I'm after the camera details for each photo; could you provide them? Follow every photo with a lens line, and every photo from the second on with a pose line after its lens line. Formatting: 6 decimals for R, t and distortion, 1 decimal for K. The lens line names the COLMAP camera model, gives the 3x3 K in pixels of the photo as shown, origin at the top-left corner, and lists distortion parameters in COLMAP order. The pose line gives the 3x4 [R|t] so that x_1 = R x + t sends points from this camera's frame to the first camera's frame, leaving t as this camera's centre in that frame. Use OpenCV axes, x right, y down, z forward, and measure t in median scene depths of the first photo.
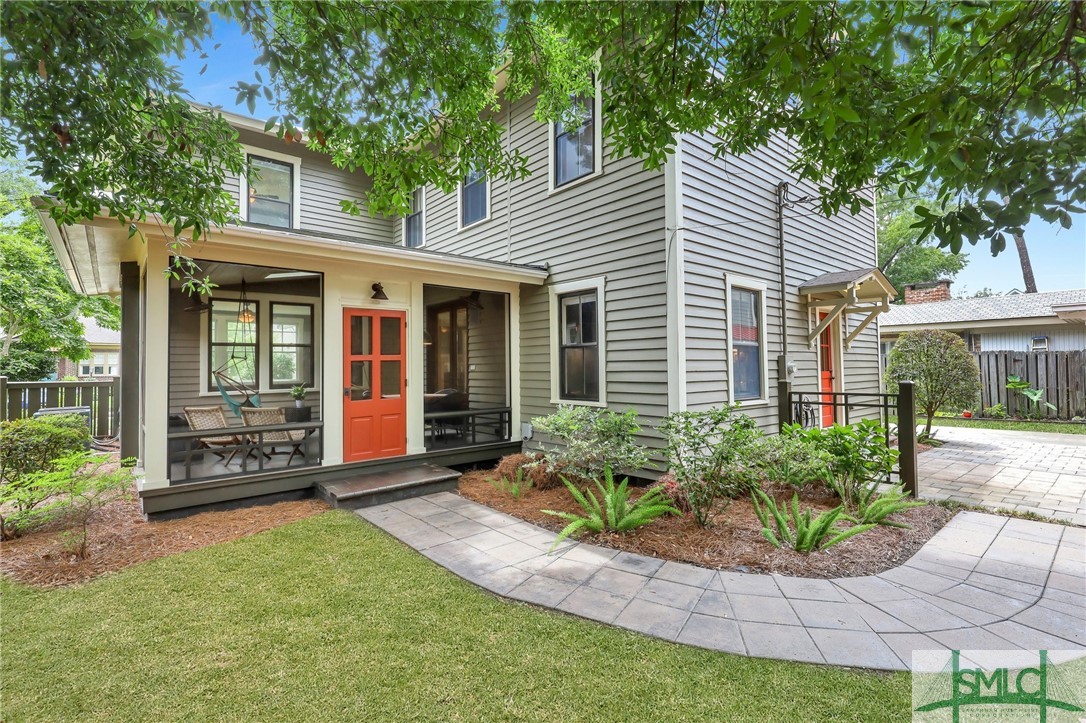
lens RADIAL K [[498.5, 0, 547.3], [0, 498.5, 353.2], [0, 0, 1]] dist [-0.001595, 0.000541]
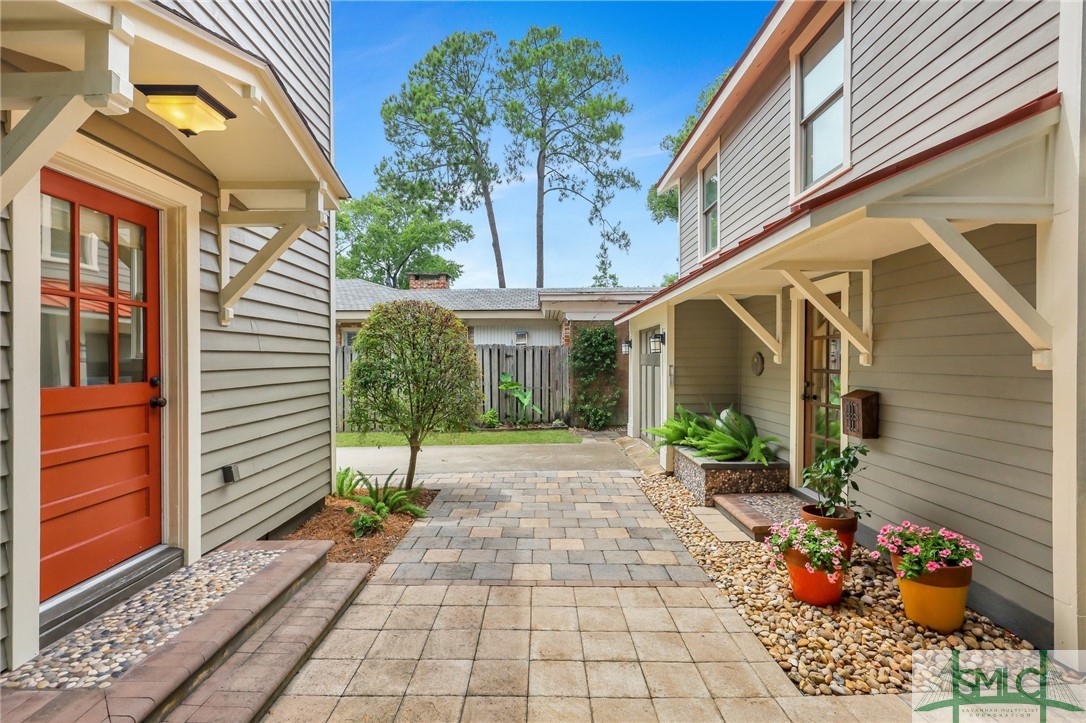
lens RADIAL K [[498.5, 0, 526.5], [0, 498.5, 356.2], [0, 0, 1]] dist [-0.001595, 0.000541]
pose [[0.670395, 0.009946, 0.741938, 0.343456], [-0.024468, 0.999663, 0.008707, 0.006804], [-0.741601, -0.023990, 0.670412, 0.418443]]
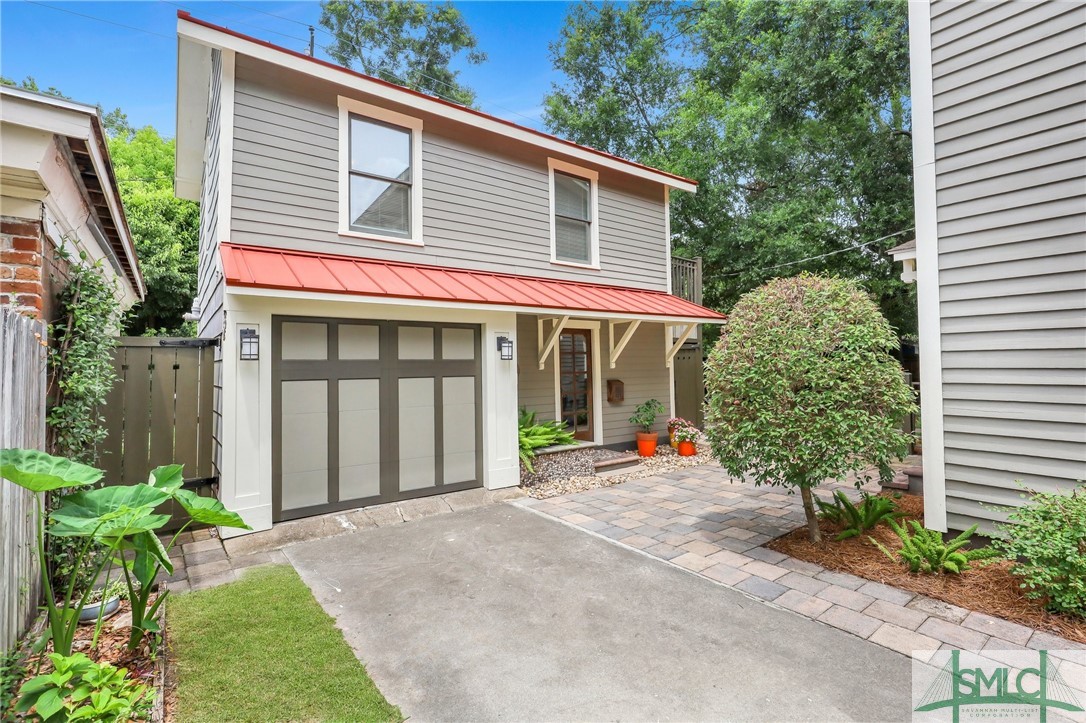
lens RADIAL K [[498.5, 0, 552.0], [0, 498.5, 362.2], [0, 0, 1]] dist [-0.001595, 0.000541]
pose [[-0.997279, 0.020963, 0.070670, 0.743114], [0.018547, 0.999227, -0.034675, 0.023691], [-0.071342, -0.033270, -0.996897, 1.121158]]
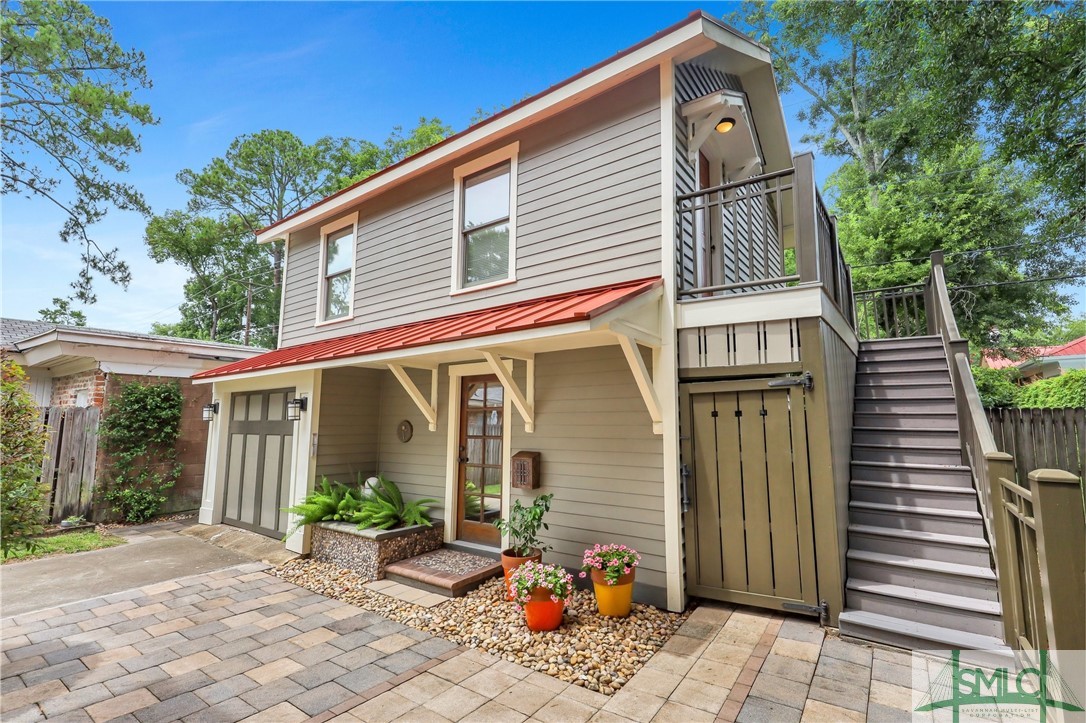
lens RADIAL K [[498.5, 0, 541.7], [0, 498.5, 366.3], [0, 0, 1]] dist [-0.001595, 0.000541]
pose [[-0.210408, 0.121141, 0.970079, 0.315193], [-0.025949, 0.991251, -0.129414, 0.009079], [-0.977269, -0.052402, -0.205424, 0.538363]]
